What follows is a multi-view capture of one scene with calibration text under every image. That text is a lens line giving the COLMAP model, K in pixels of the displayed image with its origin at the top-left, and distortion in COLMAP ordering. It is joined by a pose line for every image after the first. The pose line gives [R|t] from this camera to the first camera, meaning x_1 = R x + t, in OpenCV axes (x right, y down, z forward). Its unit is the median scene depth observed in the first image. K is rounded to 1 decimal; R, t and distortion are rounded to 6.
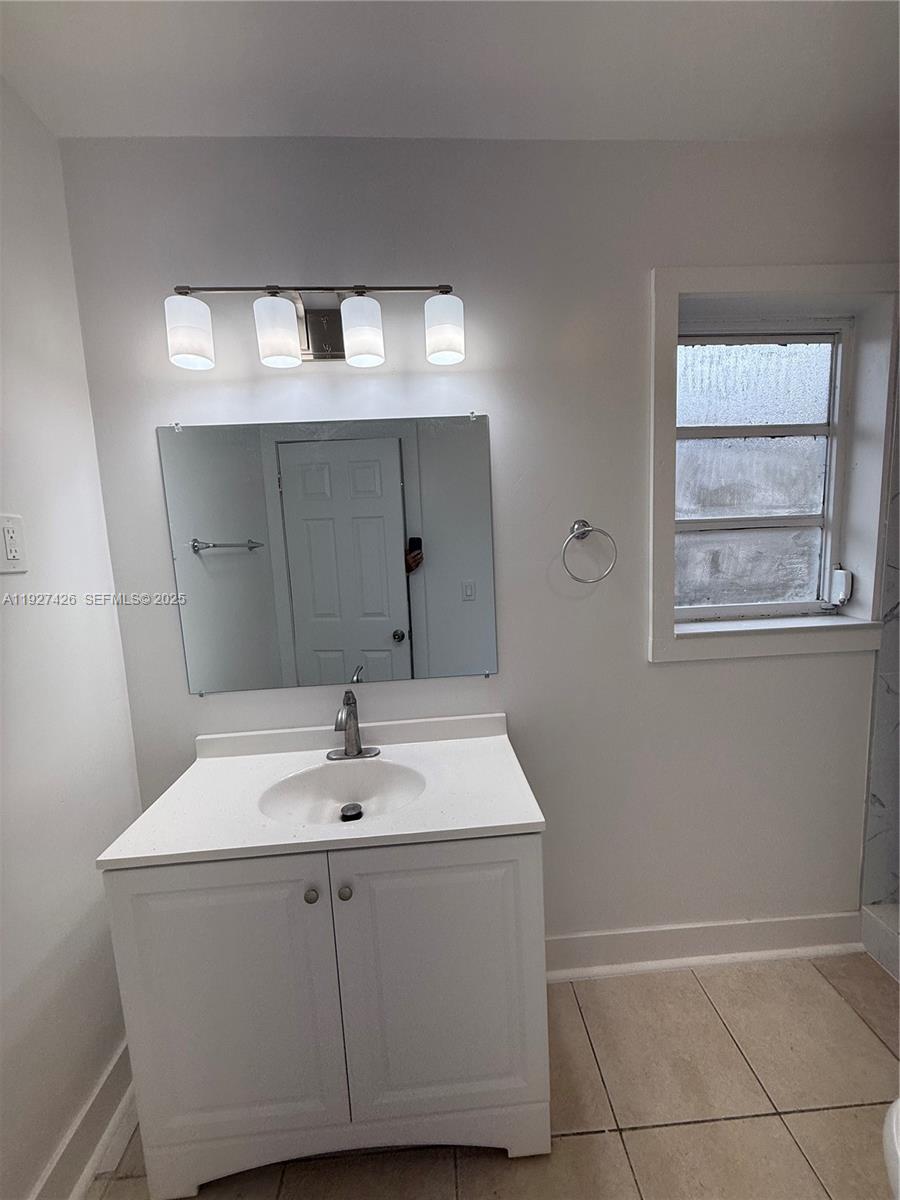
lens RADIAL K [[481.0, 0, 452.6], [0, 481.0, 602.3], [0, 0, 1]] dist [0.001303, 0.000460]
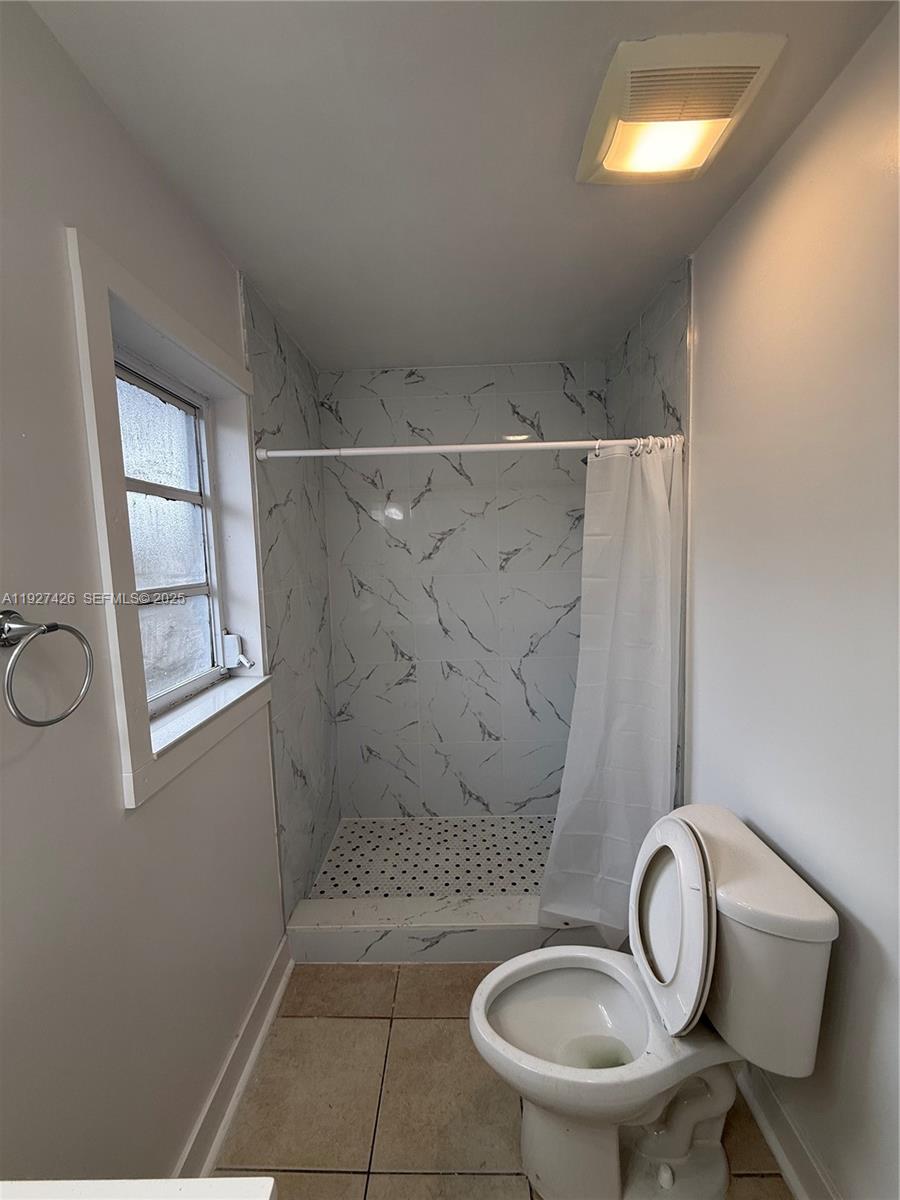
lens RADIAL K [[481.0, 0, 451.9], [0, 481.0, 595.5], [0, 0, 1]] dist [0.001303, 0.000460]
pose [[0.068830, -0.055652, 0.996075, -0.194706], [0.156511, 0.986682, 0.044312, -0.119360], [-0.985275, 0.152847, 0.076623, 0.423235]]
